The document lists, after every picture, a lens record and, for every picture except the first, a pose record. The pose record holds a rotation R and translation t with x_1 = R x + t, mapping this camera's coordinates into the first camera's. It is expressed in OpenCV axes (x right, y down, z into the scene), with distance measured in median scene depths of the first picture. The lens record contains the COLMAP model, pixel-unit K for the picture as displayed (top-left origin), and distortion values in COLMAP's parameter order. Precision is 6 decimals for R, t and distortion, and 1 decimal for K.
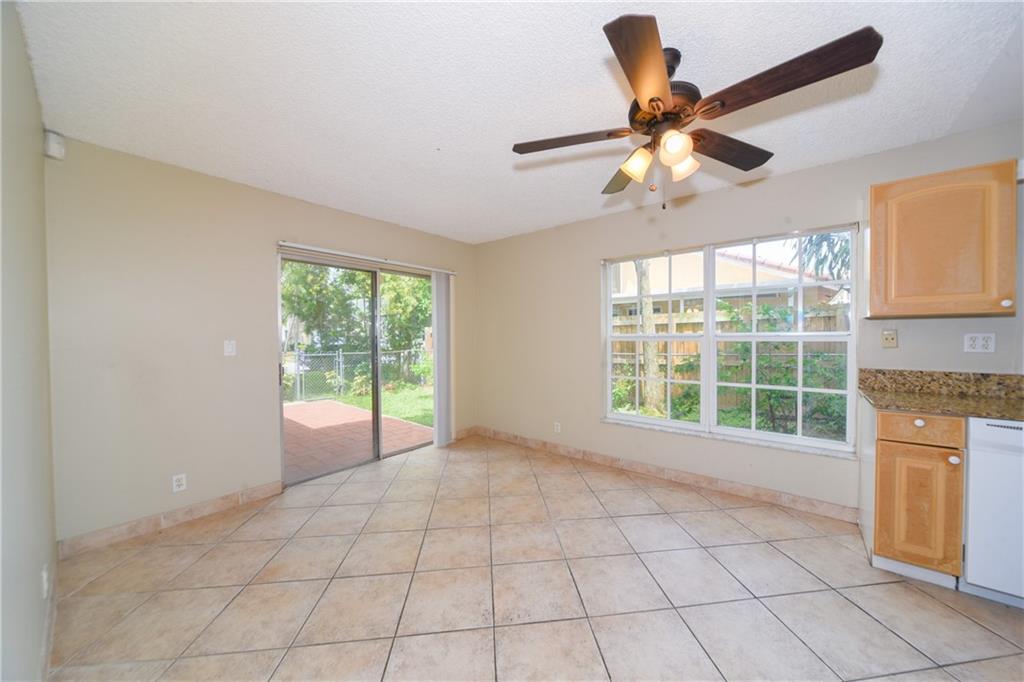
lens RADIAL K [[377.0, 0, 510.2], [0, 377.0, 340.3], [0, 0, 1]] dist [-0.005778, 0.000154]
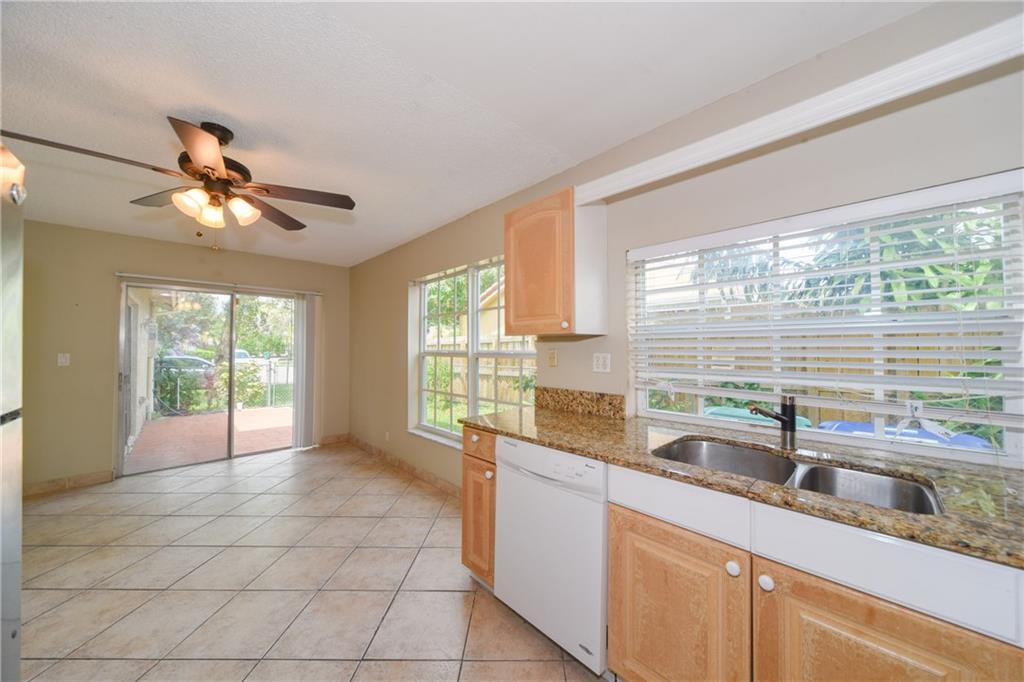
lens RADIAL K [[377.0, 0, 513.7], [0, 377.0, 341.7], [0, 0, 1]] dist [-0.005778, 0.000154]
pose [[0.991712, 0.003040, -0.128446, 1.120566], [-0.006454, 0.999637, -0.026170, -0.021322], [0.128320, 0.026782, 0.991371, -0.042195]]
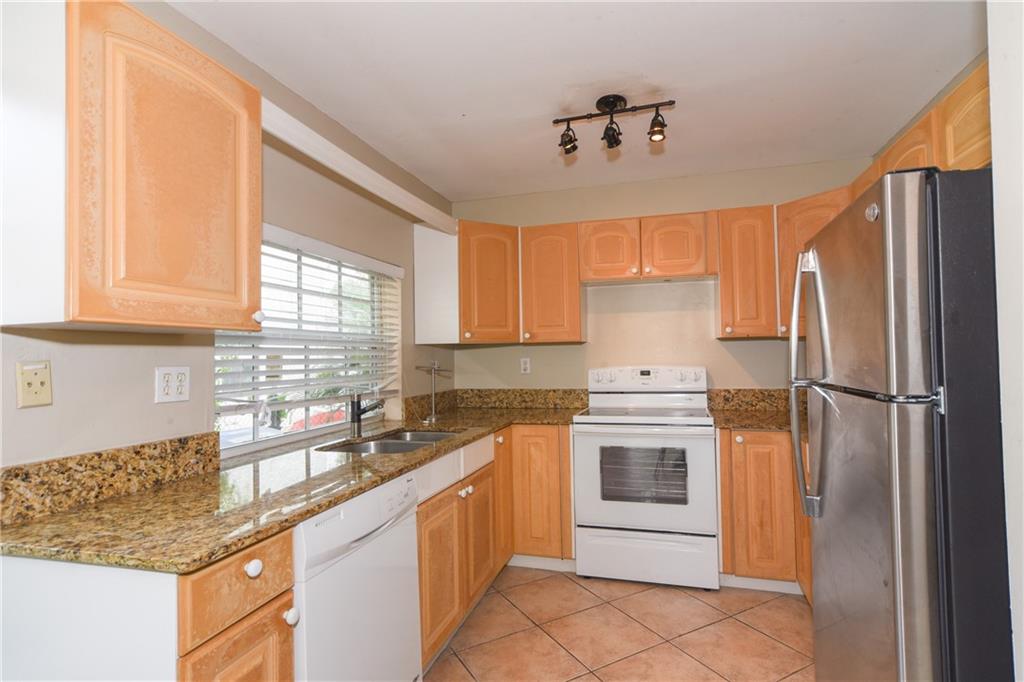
lens RADIAL K [[493.7, 0, 515.3], [0, 493.7, 341.5], [0, 0, 1]] dist [-0.001403, 0.001042]
pose [[-0.403460, 0.044645, 0.913908, 0.361423], [0.037985, 0.998765, -0.032021, -0.013629], [-0.914209, 0.021796, -0.404657, 0.806523]]
